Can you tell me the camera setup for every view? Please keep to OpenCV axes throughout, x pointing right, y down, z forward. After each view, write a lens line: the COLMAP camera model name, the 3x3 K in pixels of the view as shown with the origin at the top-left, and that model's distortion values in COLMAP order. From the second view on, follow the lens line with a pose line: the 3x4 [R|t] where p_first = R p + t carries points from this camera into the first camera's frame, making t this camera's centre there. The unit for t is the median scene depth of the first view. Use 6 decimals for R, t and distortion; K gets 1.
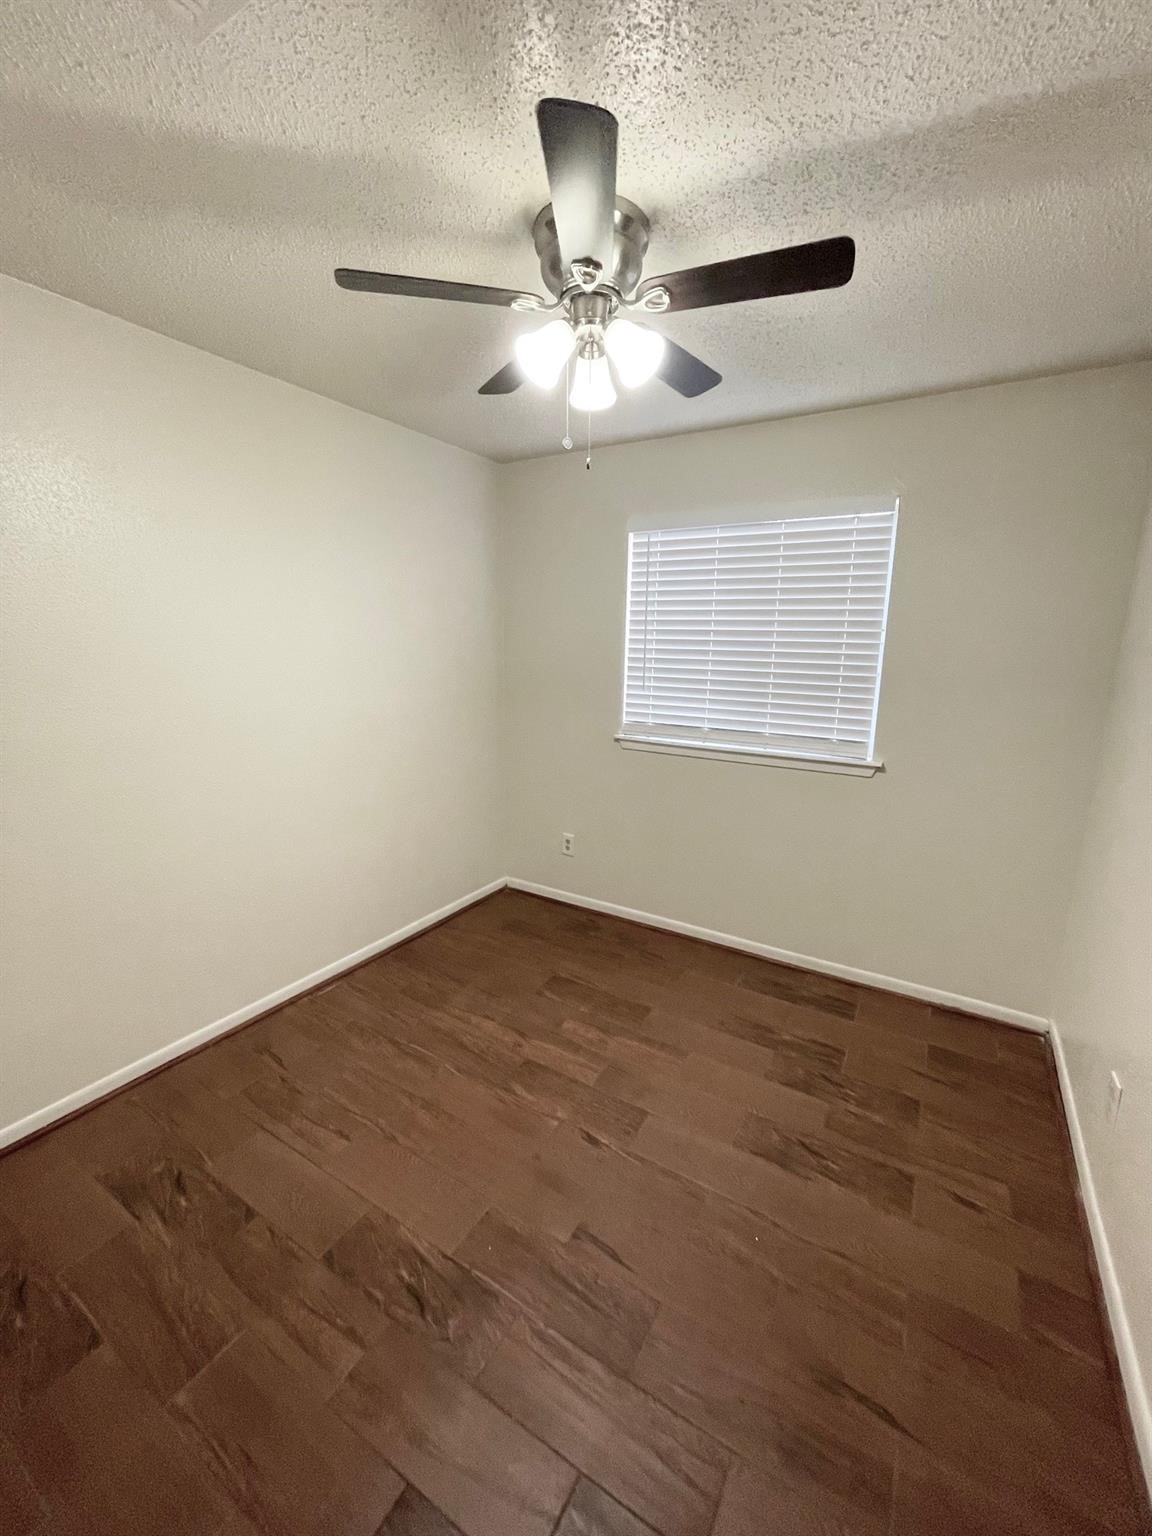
lens RADIAL K [[619.5, 0, 575.9], [0, 619.5, 768.4], [0, 0, 1]] dist [0.006983, -0.000505]
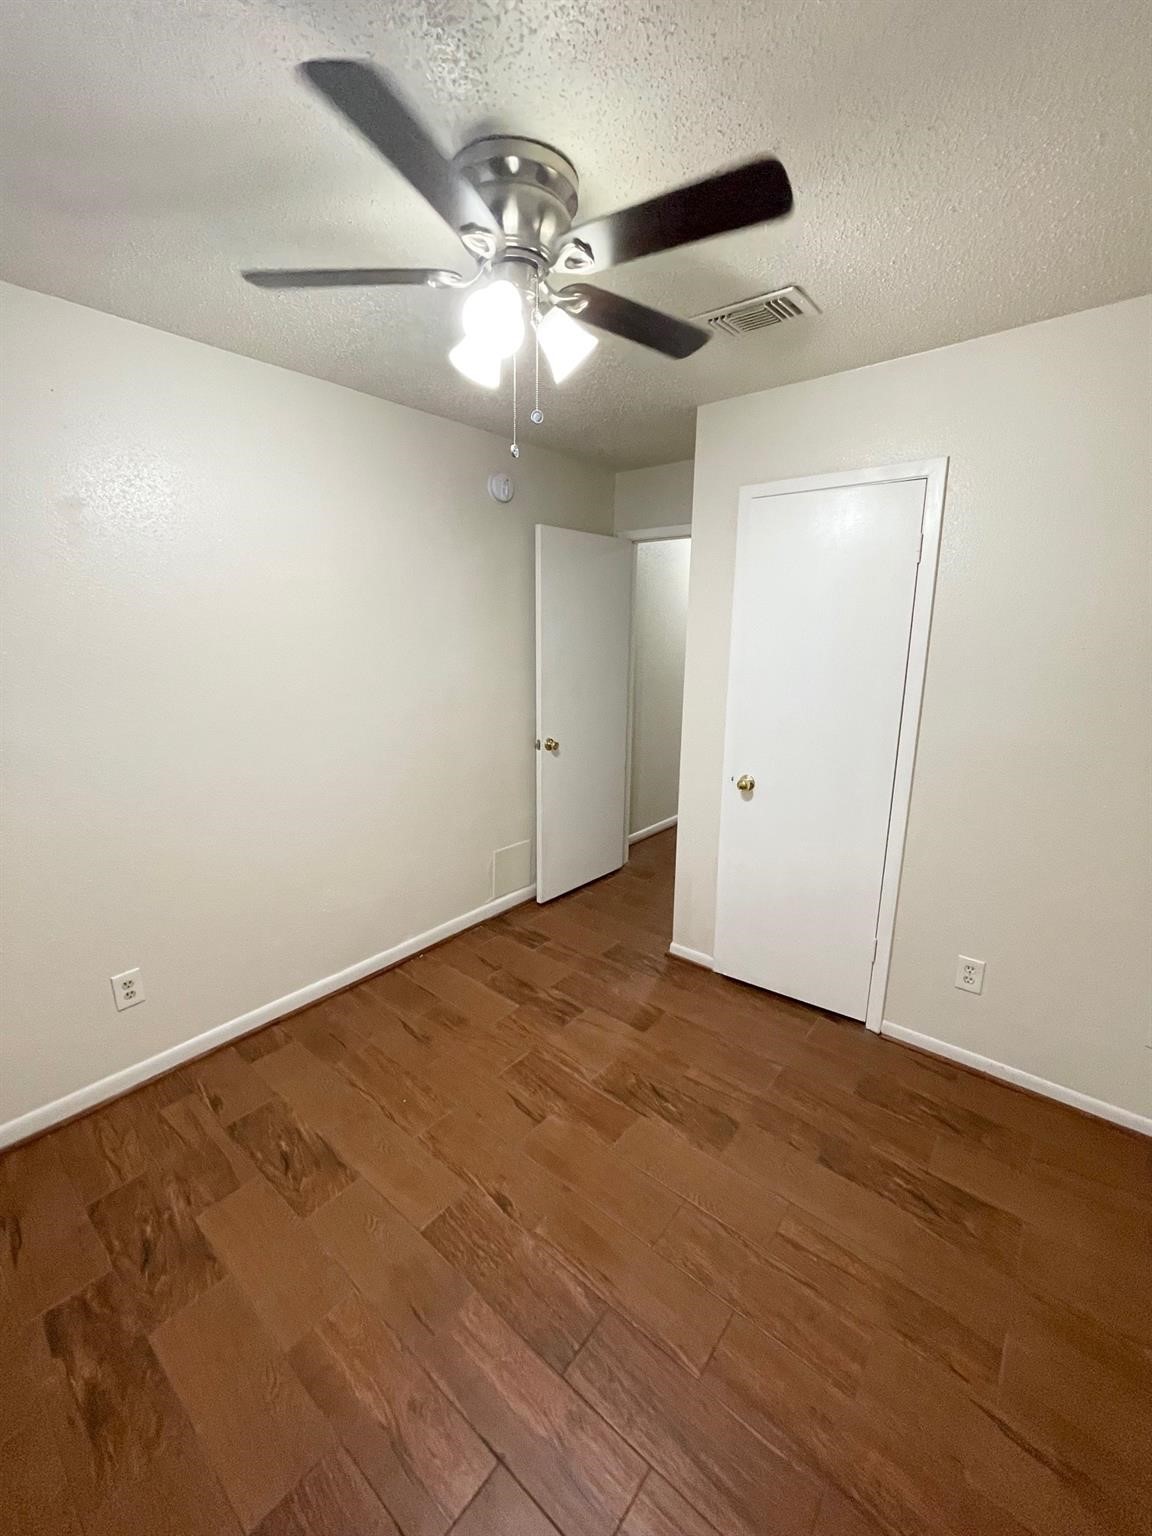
lens RADIAL K [[619.5, 0, 578.1], [0, 619.5, 766.0], [0, 0, 1]] dist [0.006983, -0.000505]
pose [[-0.989319, -0.056001, 0.134582, -0.167211], [0.007139, 0.903537, 0.428451, -0.354102], [-0.145593, 0.424835, -0.893486, 1.515341]]
